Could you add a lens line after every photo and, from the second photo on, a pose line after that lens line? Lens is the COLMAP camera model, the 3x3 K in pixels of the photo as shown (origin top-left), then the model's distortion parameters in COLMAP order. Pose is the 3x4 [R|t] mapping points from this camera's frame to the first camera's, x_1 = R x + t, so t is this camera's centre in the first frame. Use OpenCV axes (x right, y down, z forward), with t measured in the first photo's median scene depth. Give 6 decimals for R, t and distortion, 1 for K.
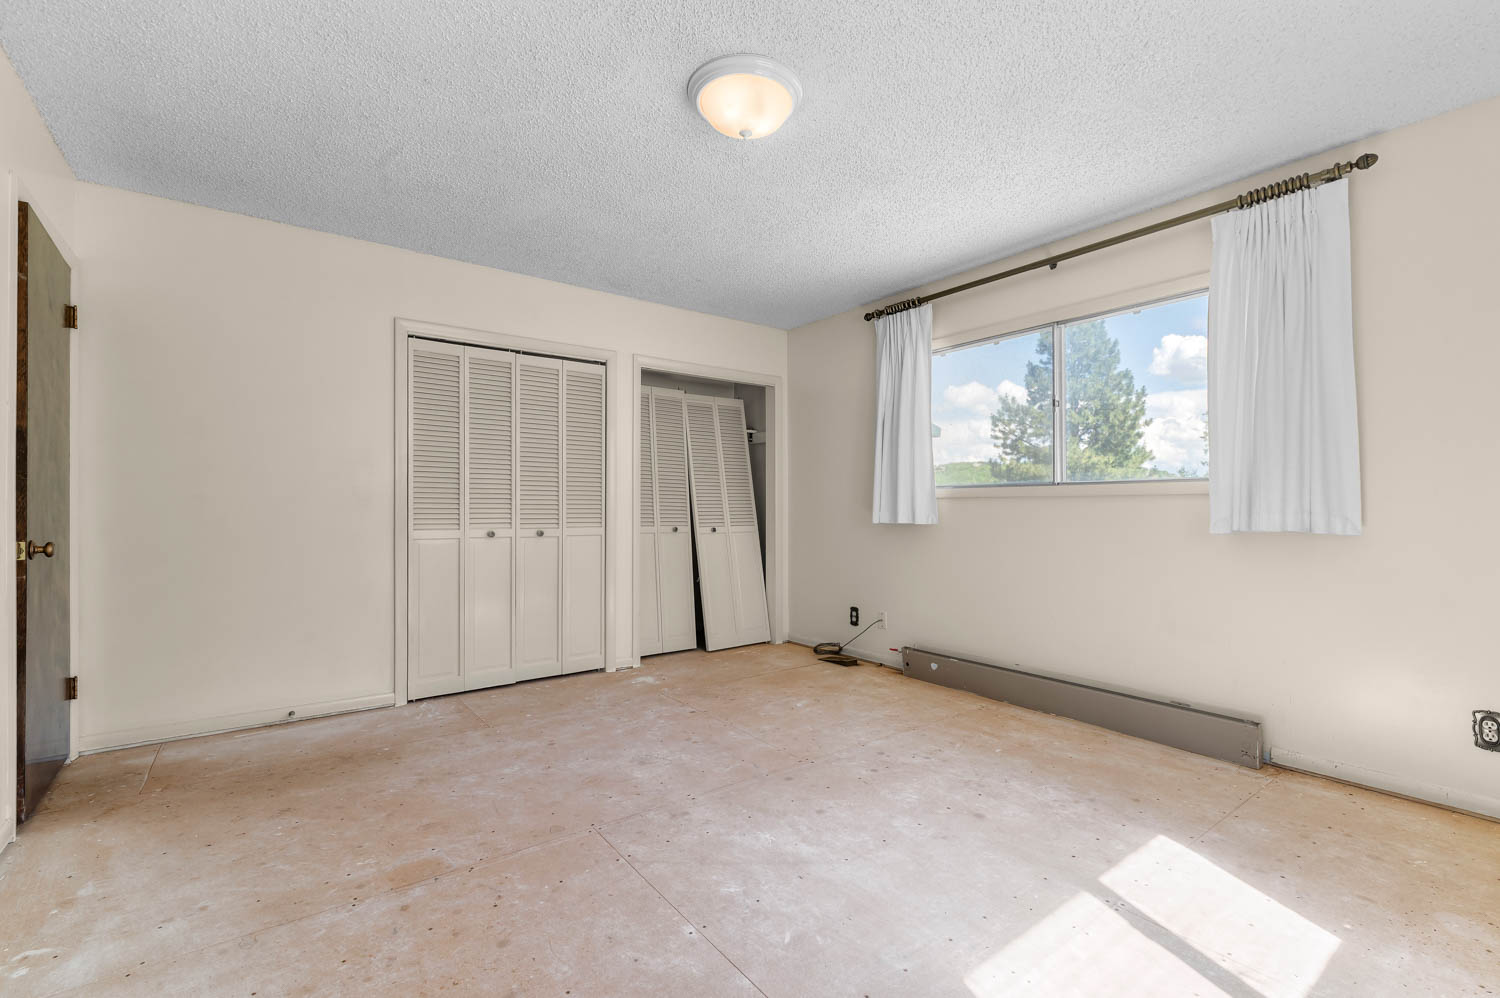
lens RADIAL K [[655.4, 0, 752.8], [0, 655.4, 504.5], [0, 0, 1]] dist [0.001294, -0.001108]
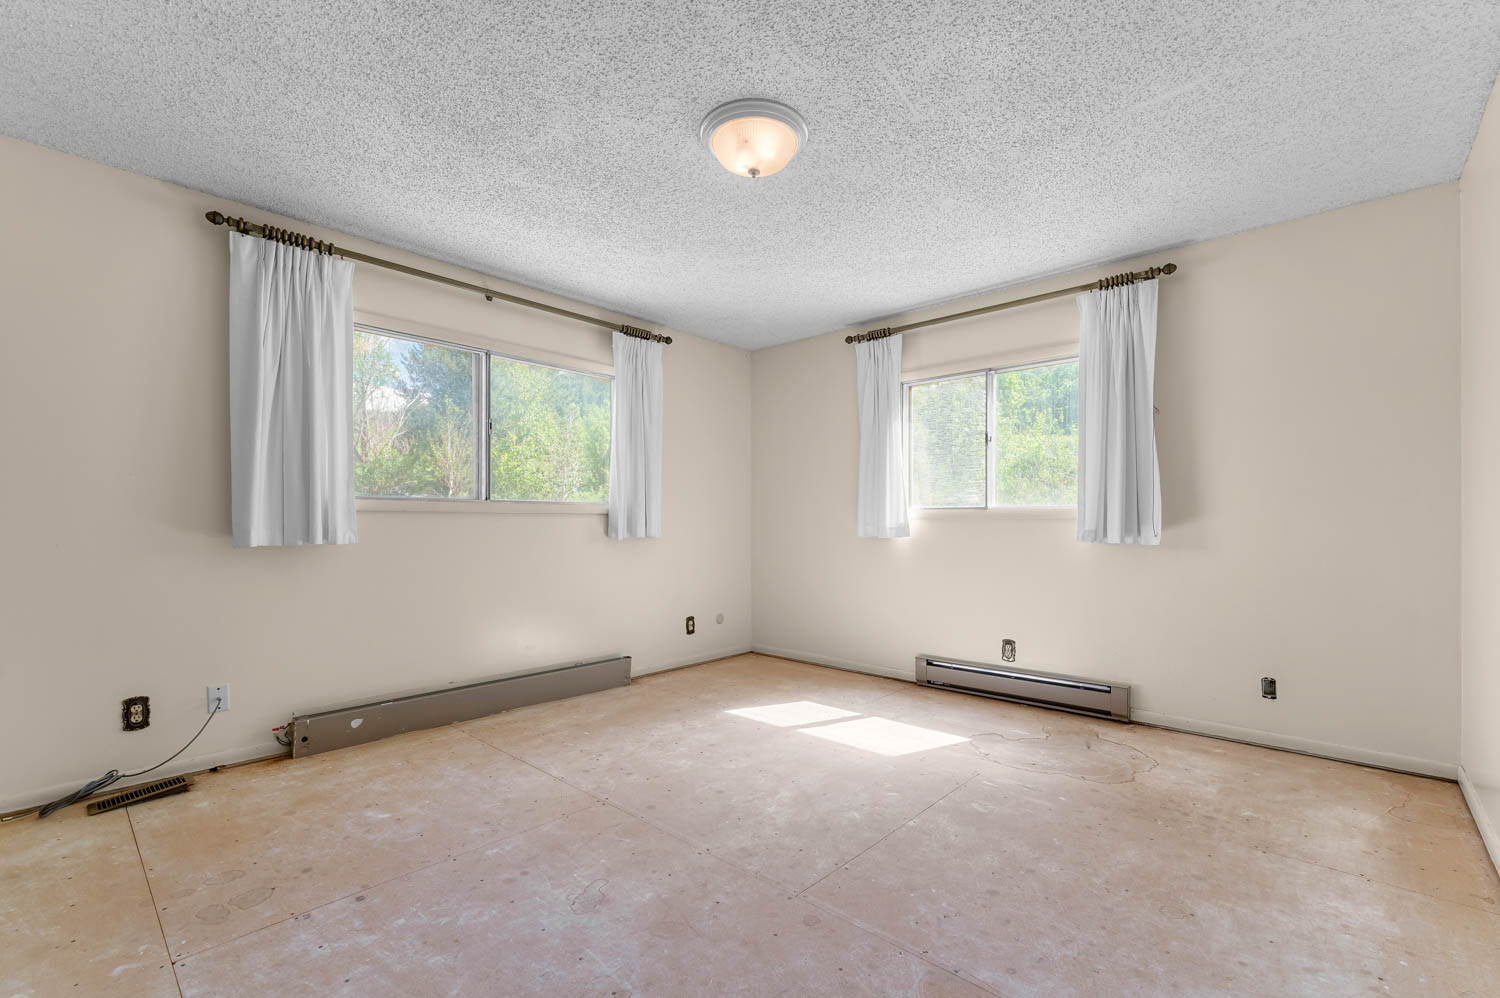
lens RADIAL K [[655.4, 0, 764.8], [0, 655.4, 523.2], [0, 0, 1]] dist [0.001294, -0.001108]
pose [[-0.200116, 0.000045, 0.979772, -0.813060], [-0.005535, 0.999984, -0.001177, 0.004297], [-0.979757, -0.005658, -0.200113, 0.917416]]
